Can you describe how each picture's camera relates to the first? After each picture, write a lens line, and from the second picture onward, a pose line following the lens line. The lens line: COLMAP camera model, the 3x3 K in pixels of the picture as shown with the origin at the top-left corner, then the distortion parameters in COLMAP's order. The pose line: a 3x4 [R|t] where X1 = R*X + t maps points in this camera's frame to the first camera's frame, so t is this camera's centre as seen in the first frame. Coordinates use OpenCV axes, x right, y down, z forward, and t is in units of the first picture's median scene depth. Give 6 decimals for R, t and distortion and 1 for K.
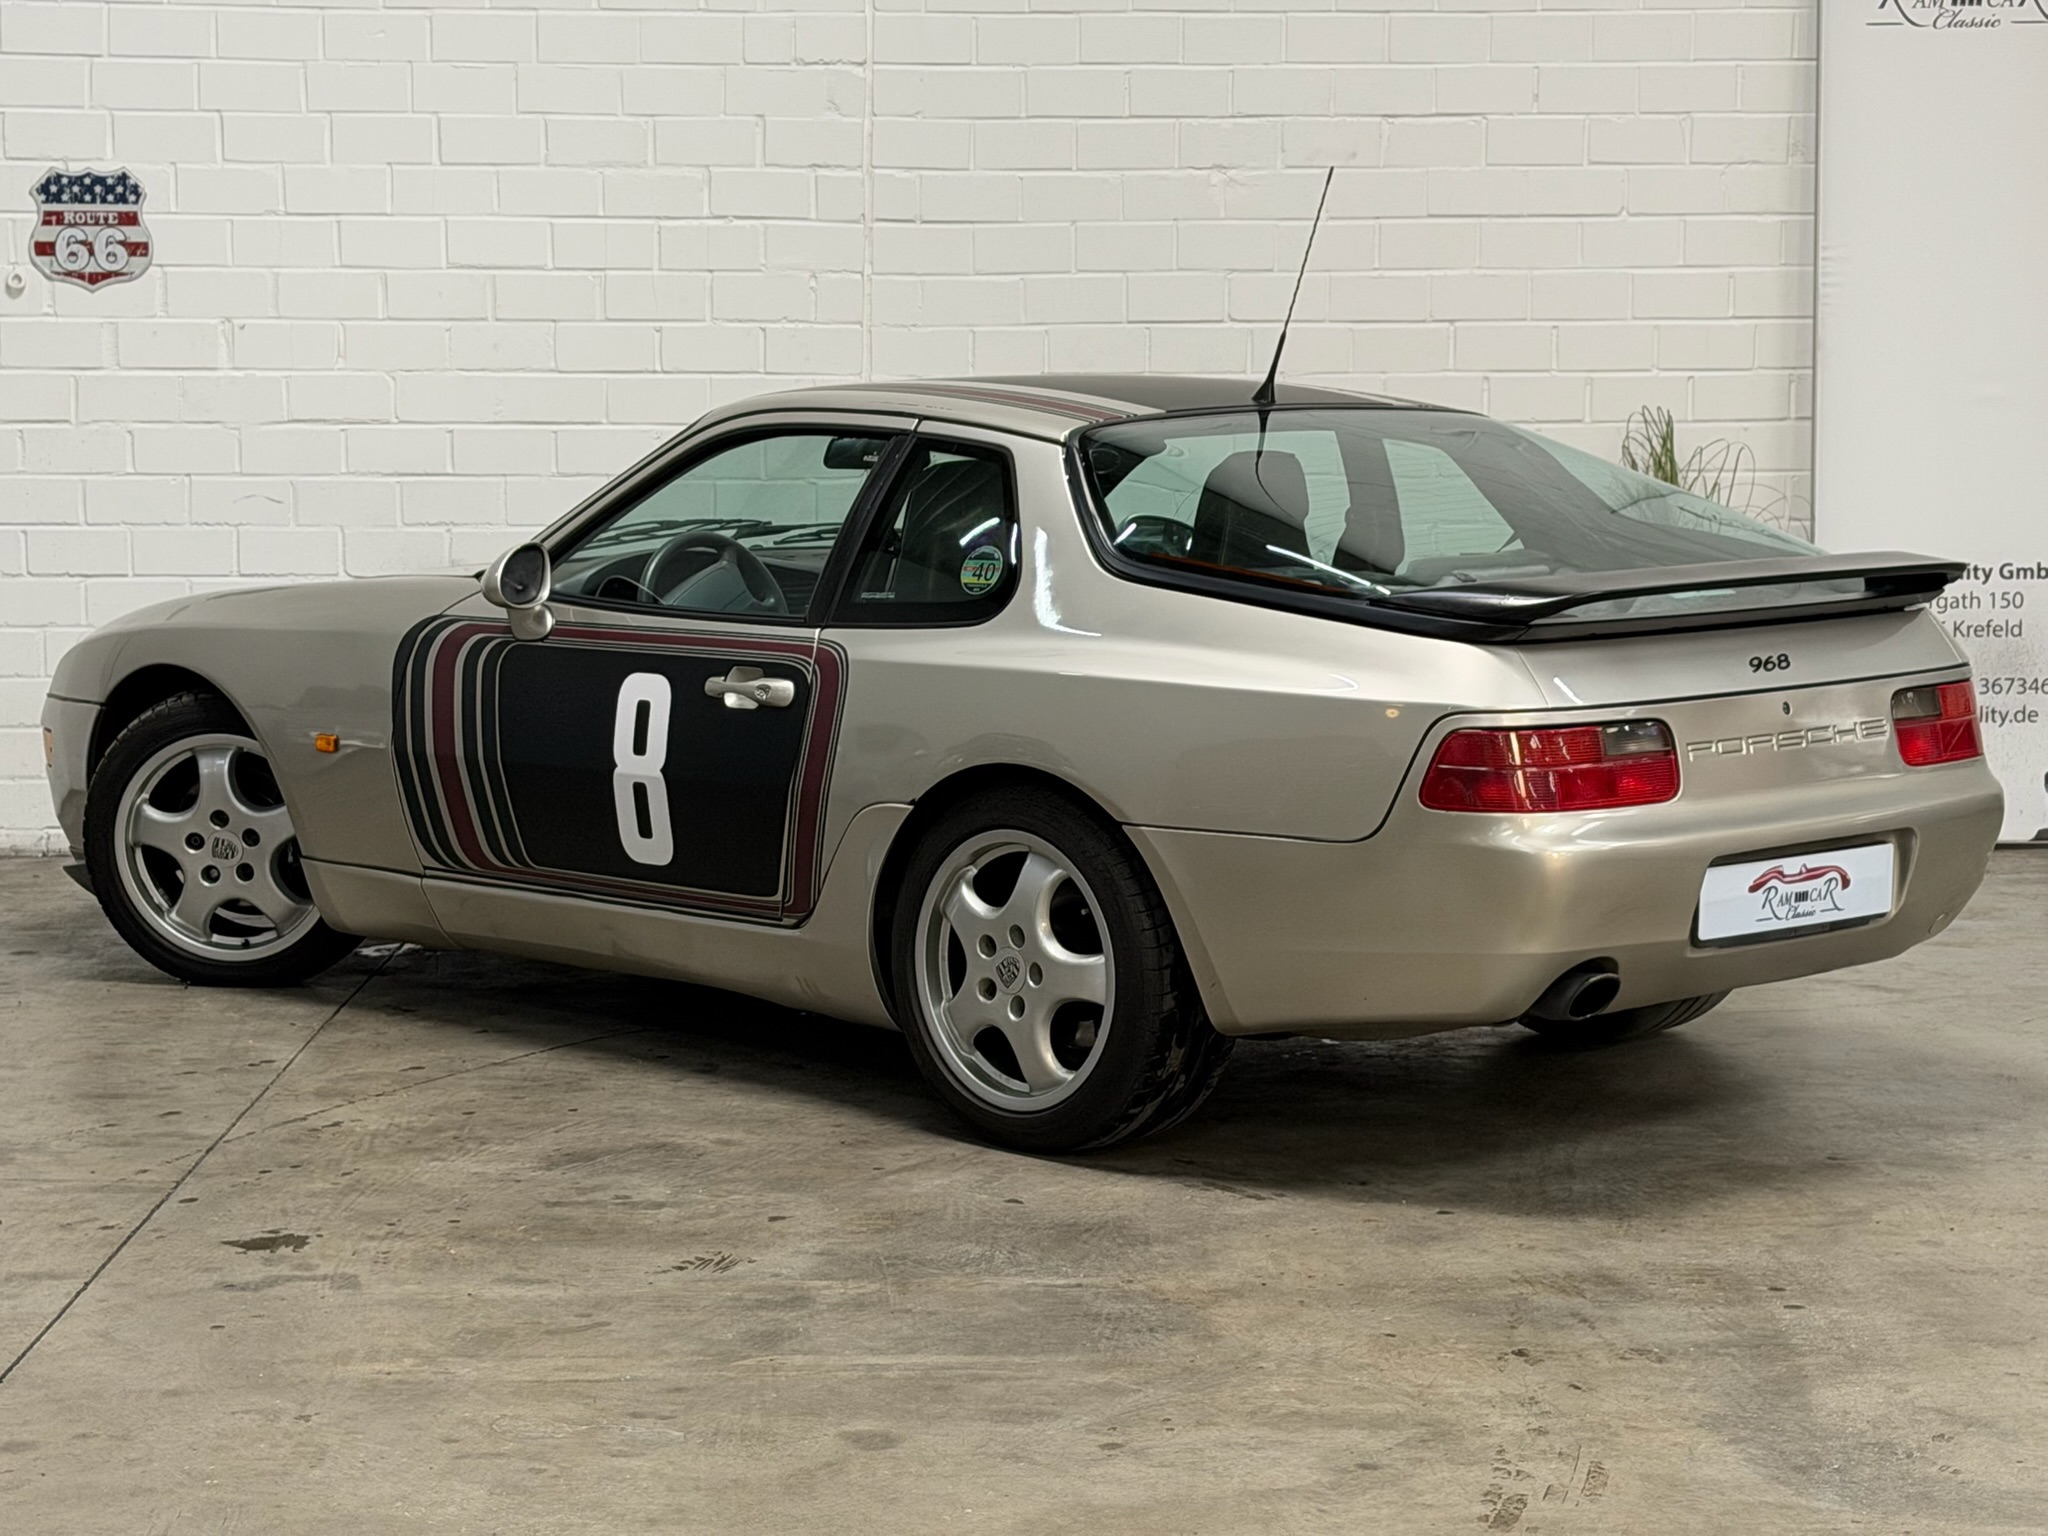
lens RADIAL K [[4541.7, 0, 1024.0], [0, 4541.7, 768.0], [0, 0, 1]] dist [0.139654, 0.000968]
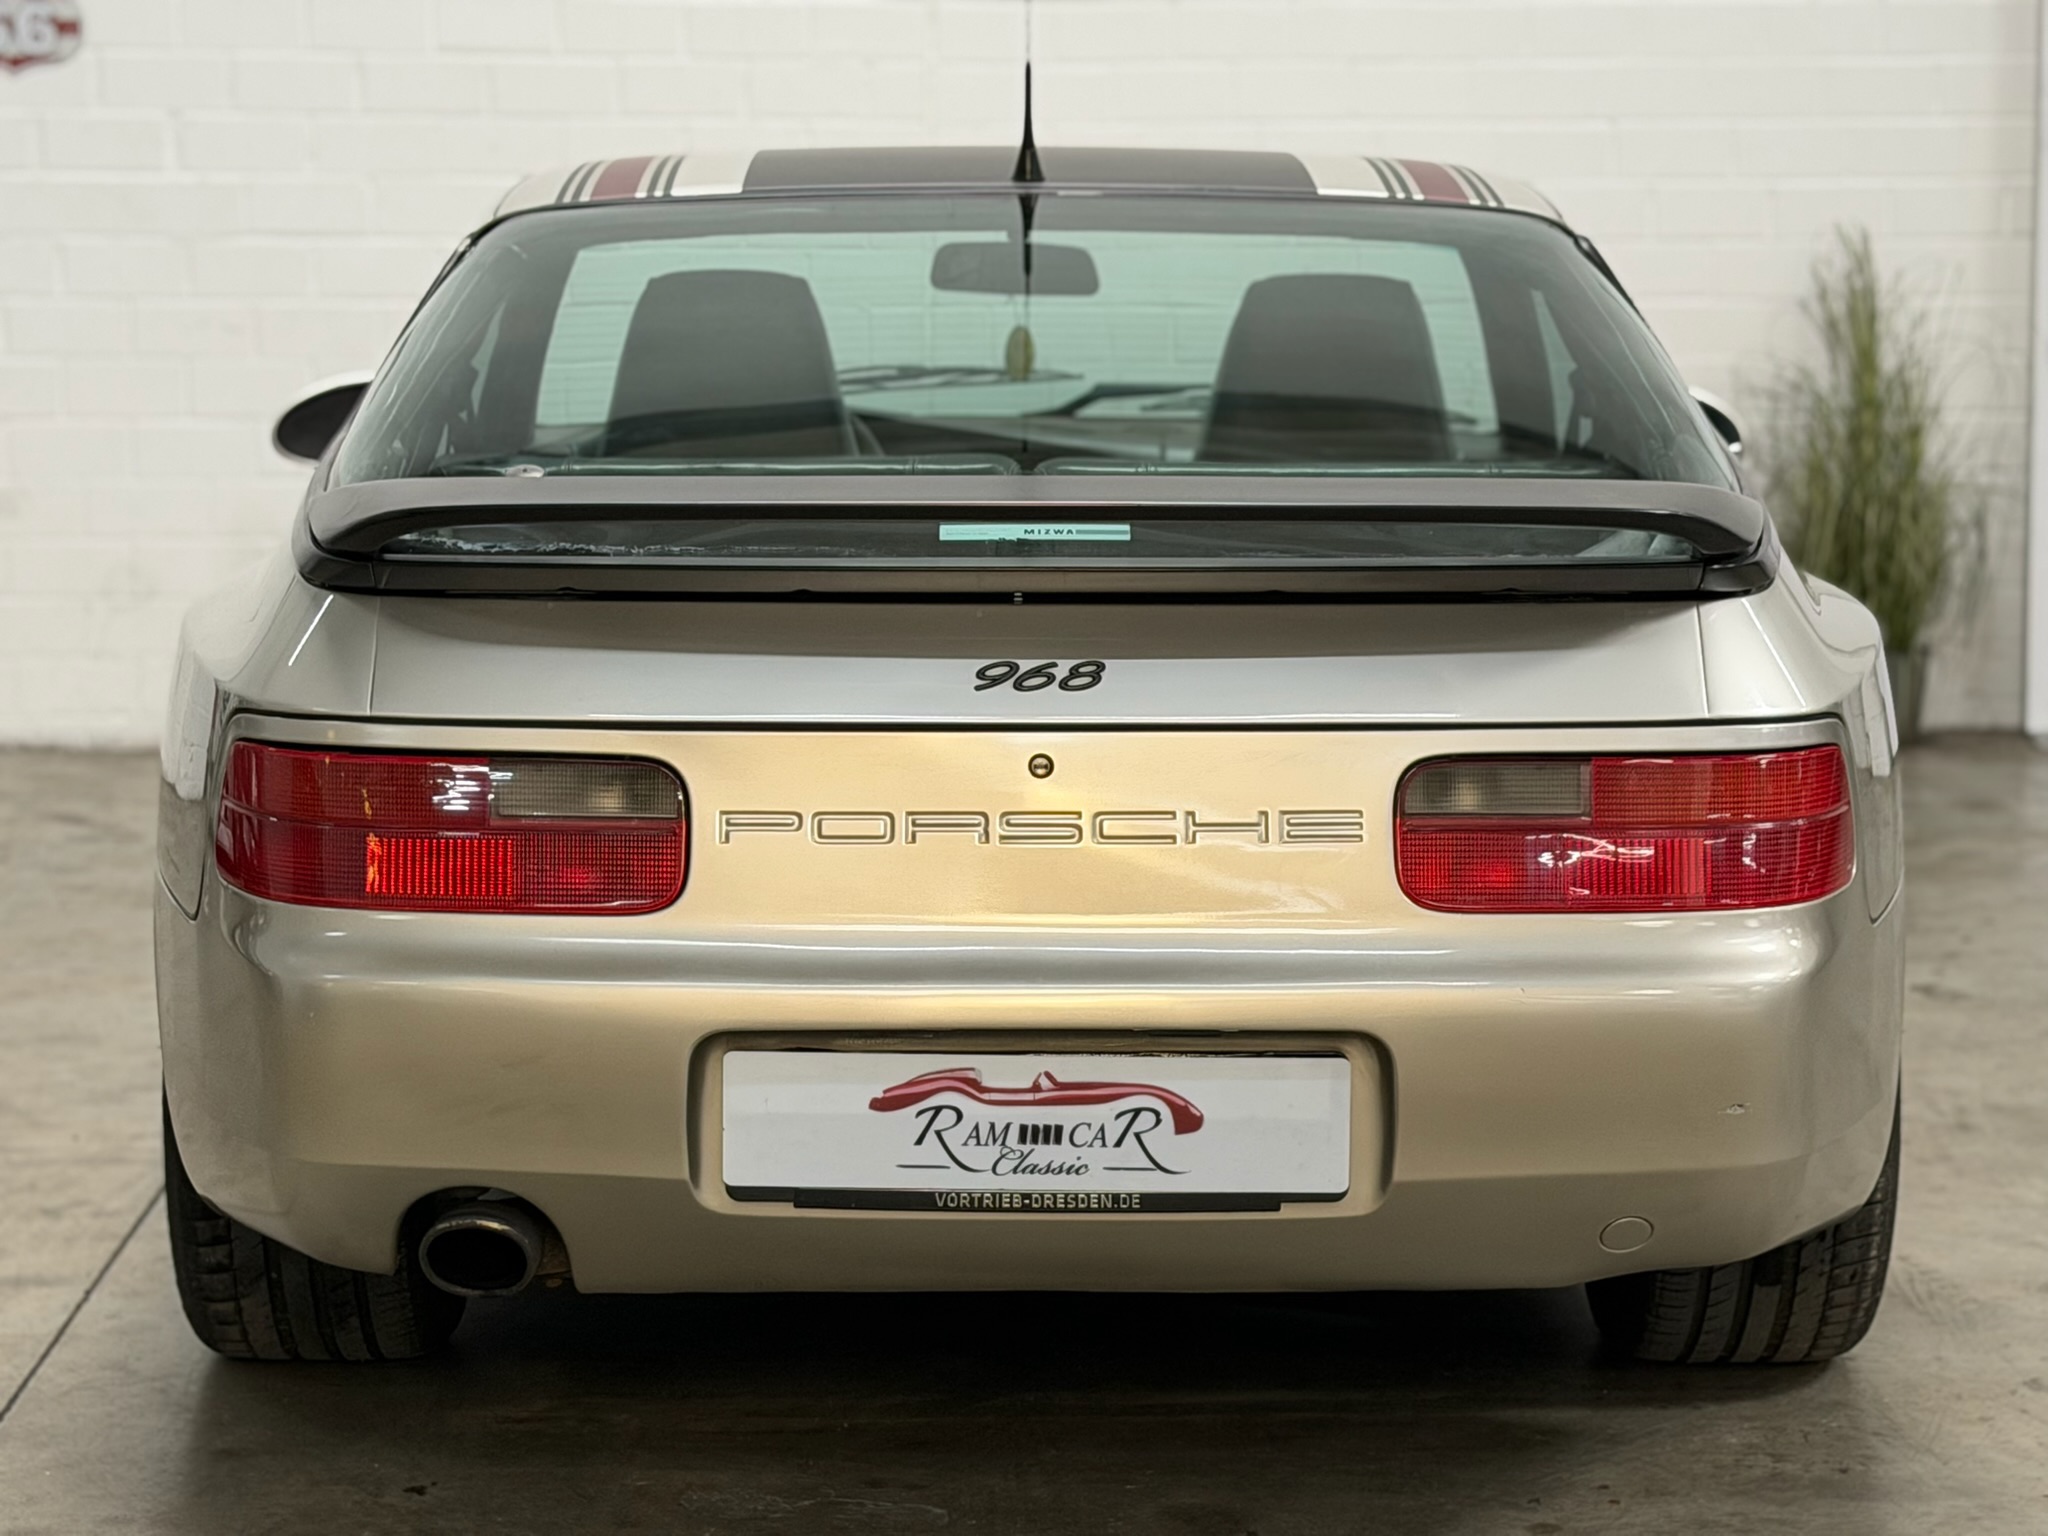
lens RADIAL K [[4562.5, 0, 1024.0], [0, 4562.5, 768.0], [0, 0, 1]] dist [0.192126, -0.455355]
pose [[0.999528, -0.002345, 0.030618, -0.069663], [0.001789, 0.999833, 0.018164, 0.012244], [-0.030656, -0.018101, 0.999366, 0.226388]]
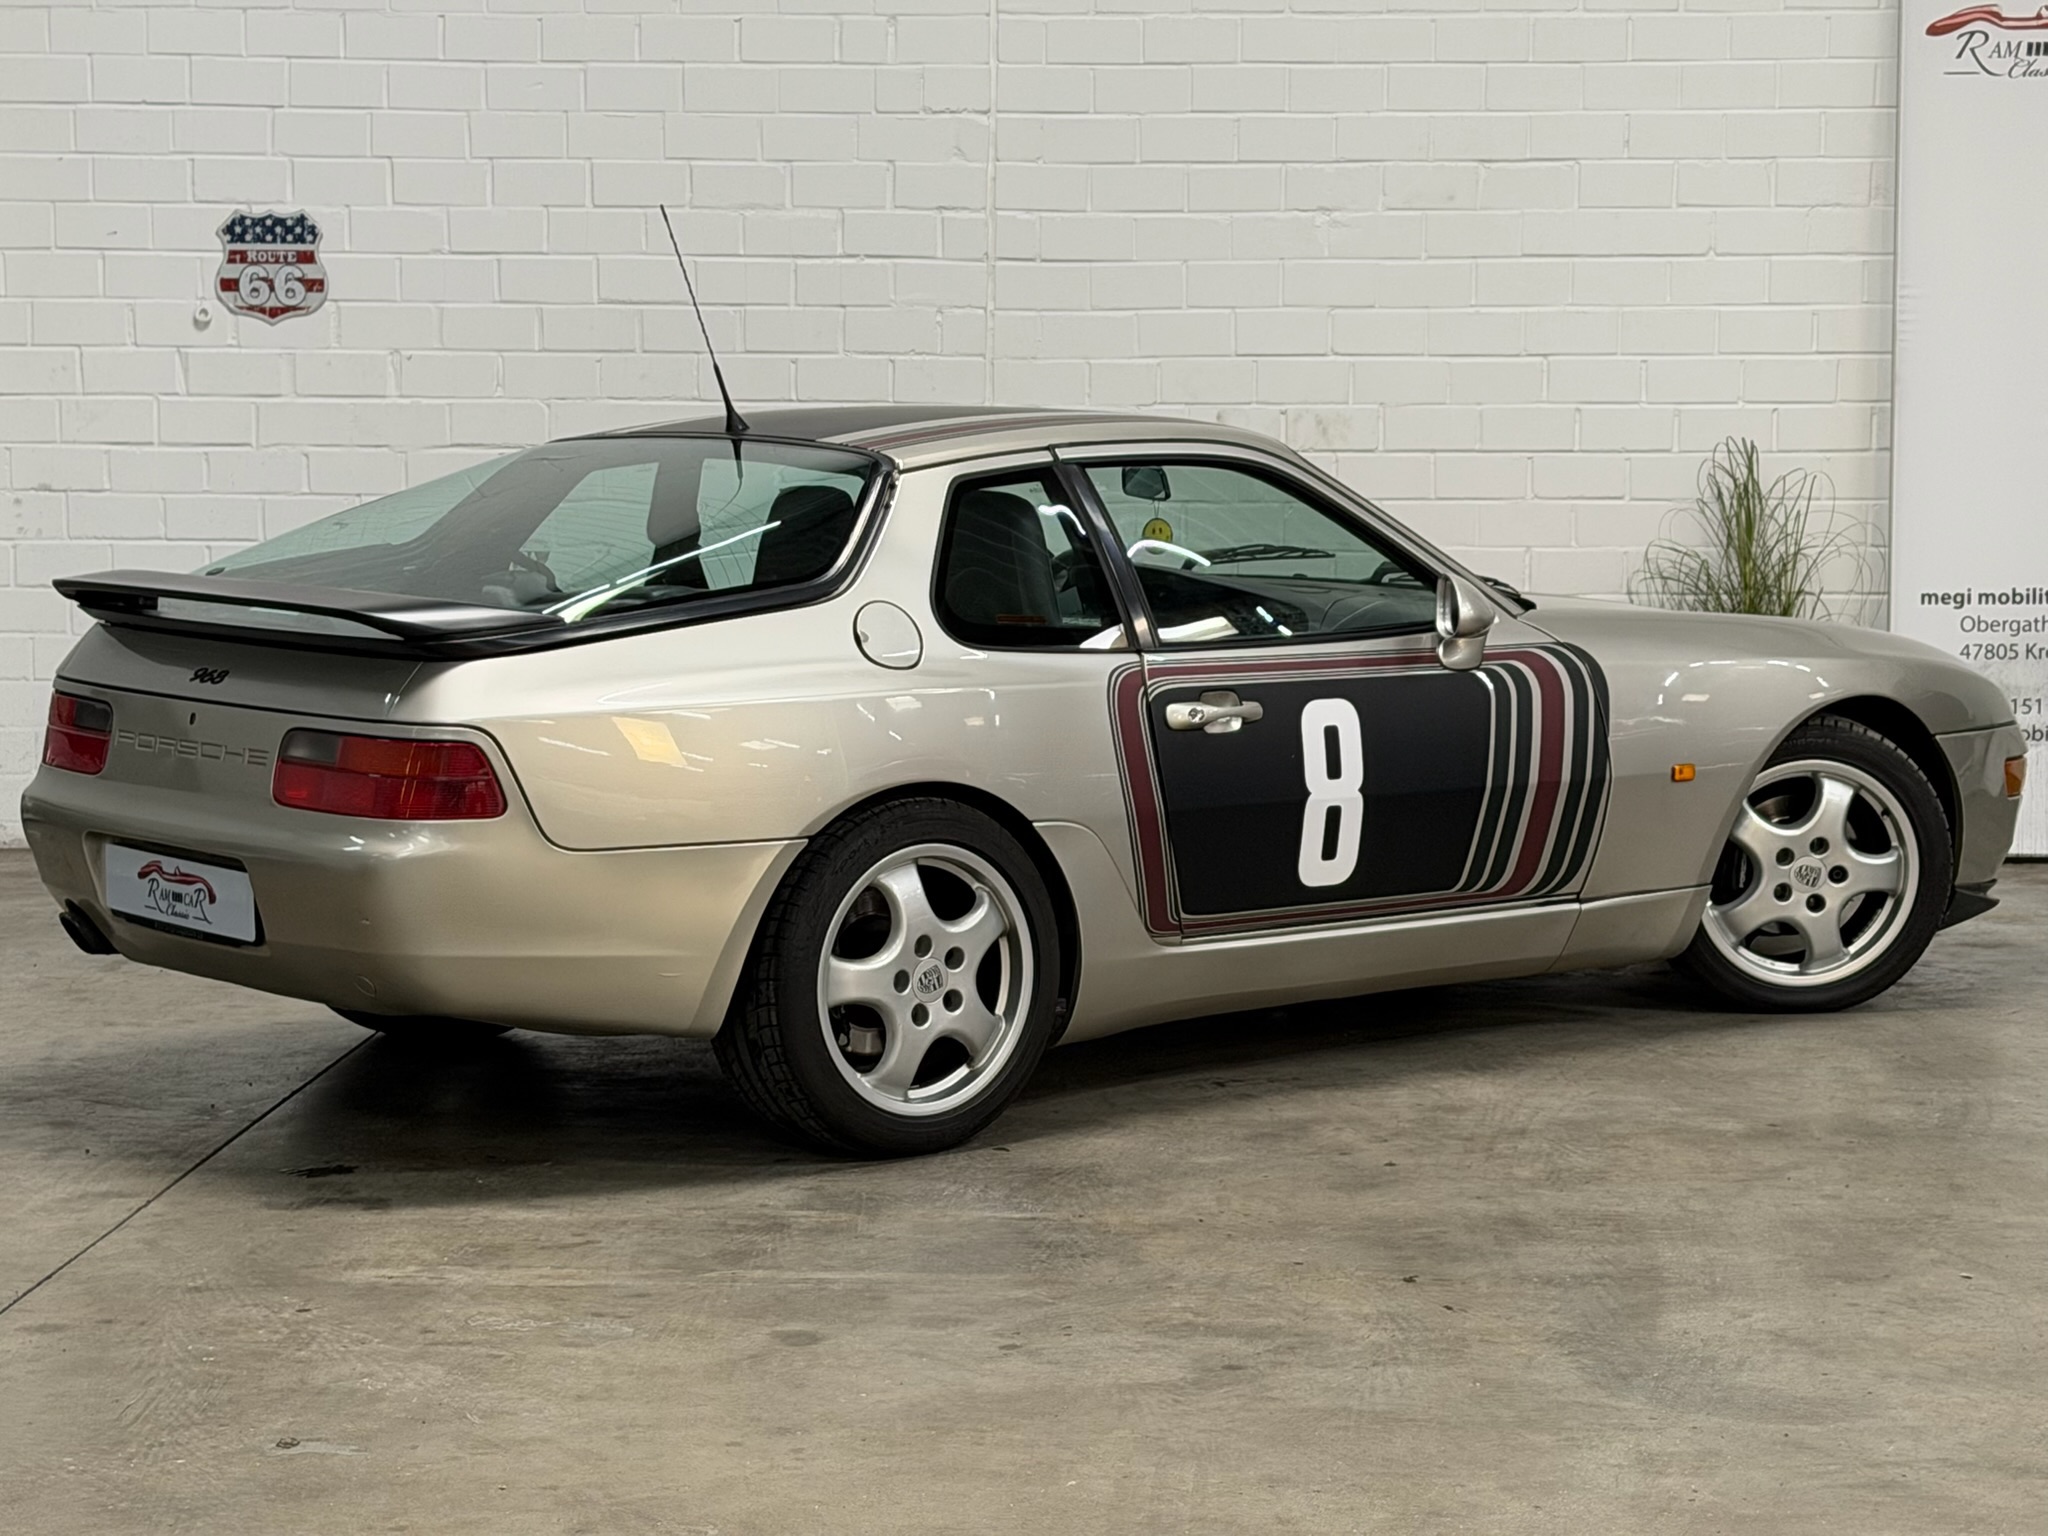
lens RADIAL K [[4541.7, 0, 1024.0], [0, 4541.7, 768.0], [0, 0, 1]] dist [0.139654, 0.000968]
pose [[0.997222, 0.009970, -0.073810, 0.084660], [-0.010750, 0.999890, -0.010177, 0.014912], [0.073700, 0.010942, 0.997220, -0.093407]]
